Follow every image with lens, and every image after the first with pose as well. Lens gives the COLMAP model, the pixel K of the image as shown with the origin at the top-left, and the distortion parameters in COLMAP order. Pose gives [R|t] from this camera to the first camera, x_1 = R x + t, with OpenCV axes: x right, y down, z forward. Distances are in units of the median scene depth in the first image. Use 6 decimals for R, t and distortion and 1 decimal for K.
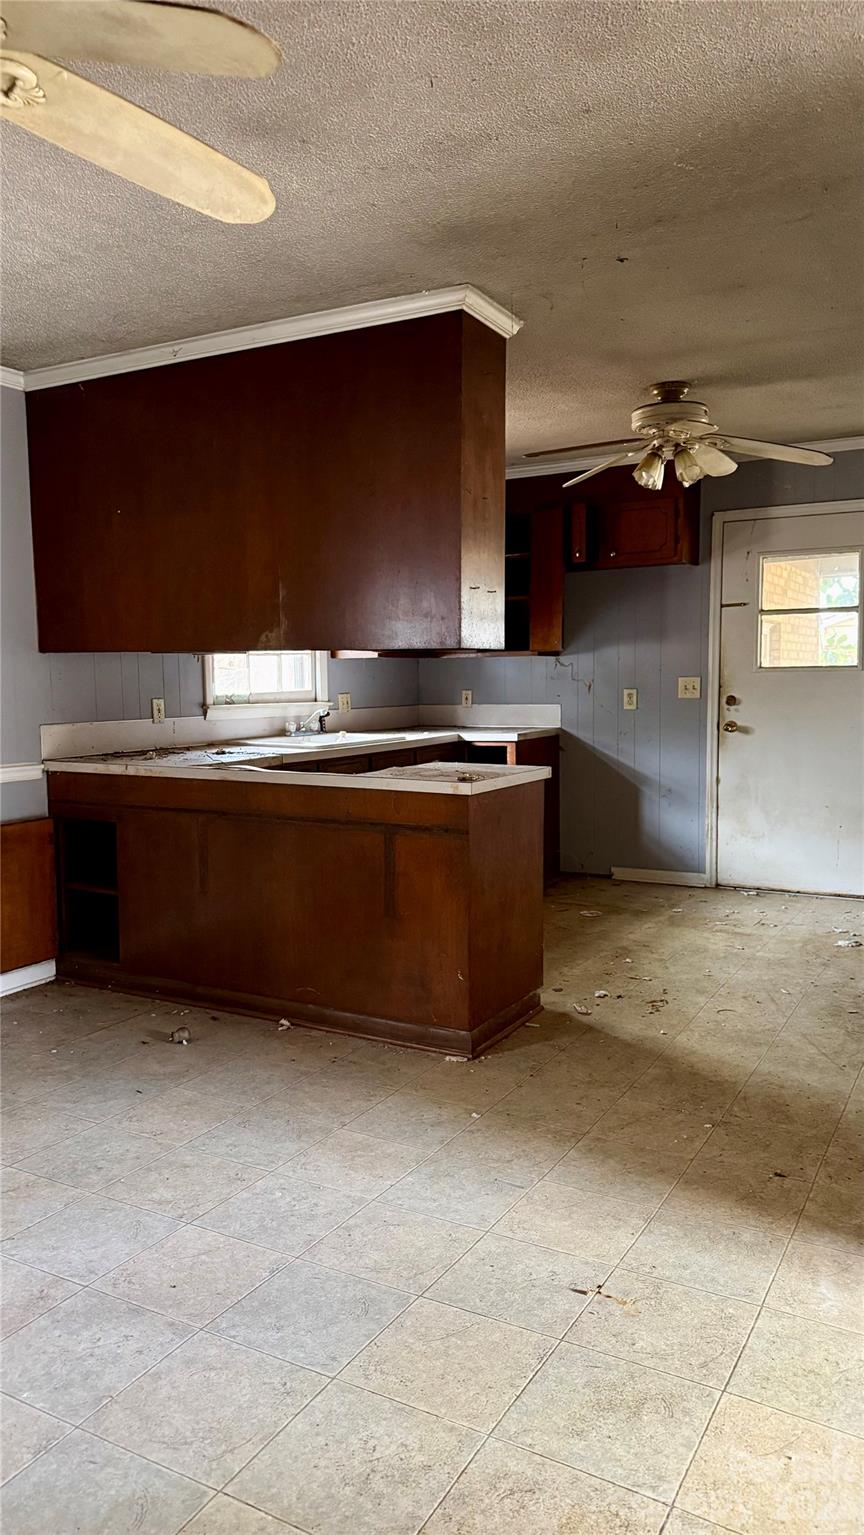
lens RADIAL K [[1092.6, 0, 422.7], [0, 1092.6, 764.6], [0, 0, 1]] dist [0.085680, -0.059752]
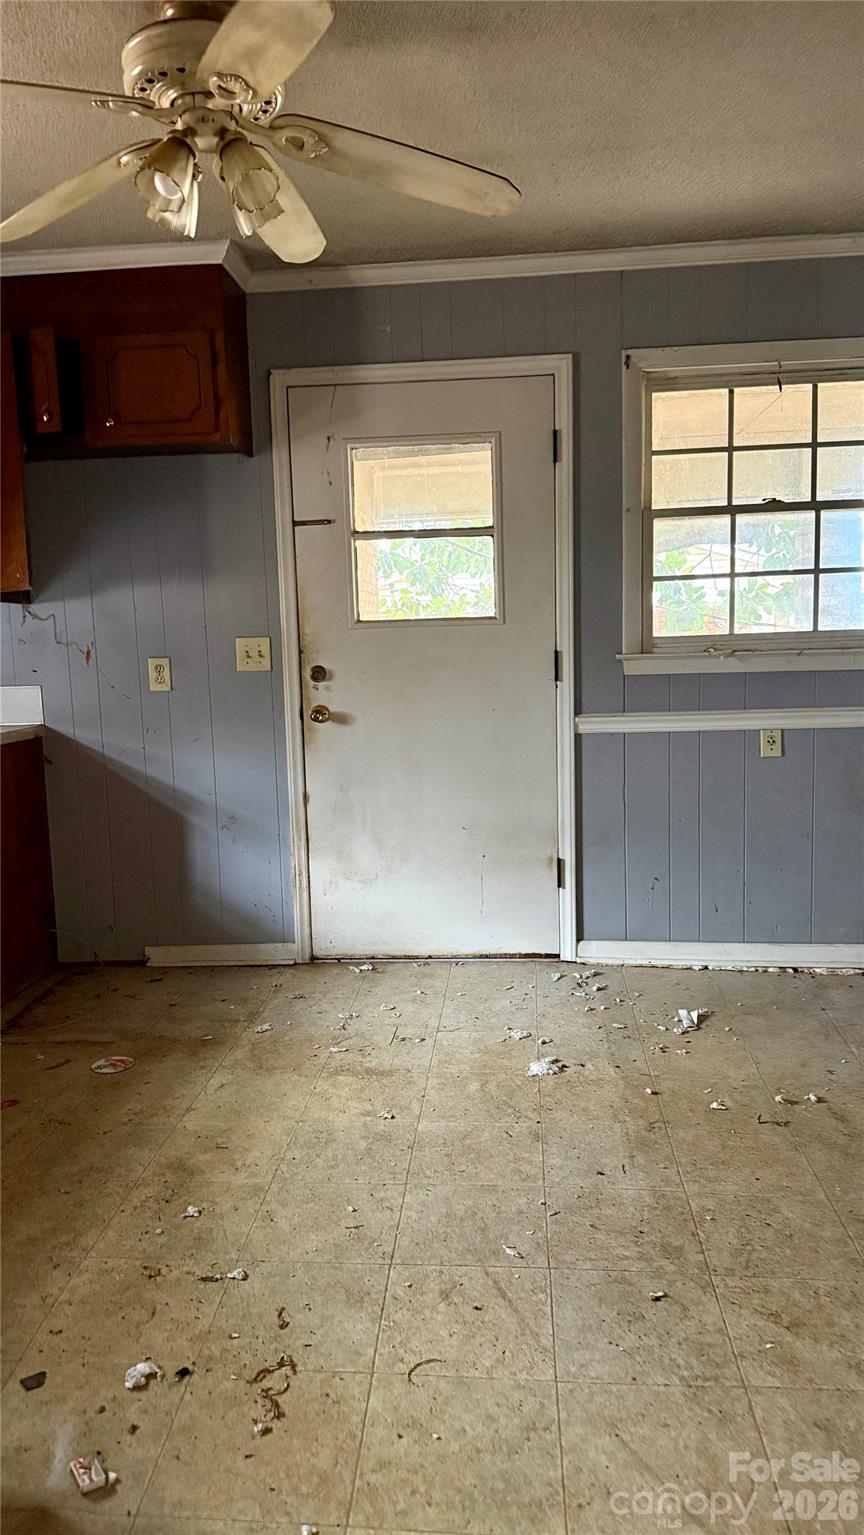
lens RADIAL K [[1092.6, 0, 436.2], [0, 1092.6, 781.8], [0, 0, 1]] dist [0.085680, -0.059752]
pose [[0.903975, -0.068947, 0.421990, 0.068868], [0.051484, 0.997285, 0.052654, -0.025116], [-0.424475, -0.025872, 0.905070, 0.391574]]
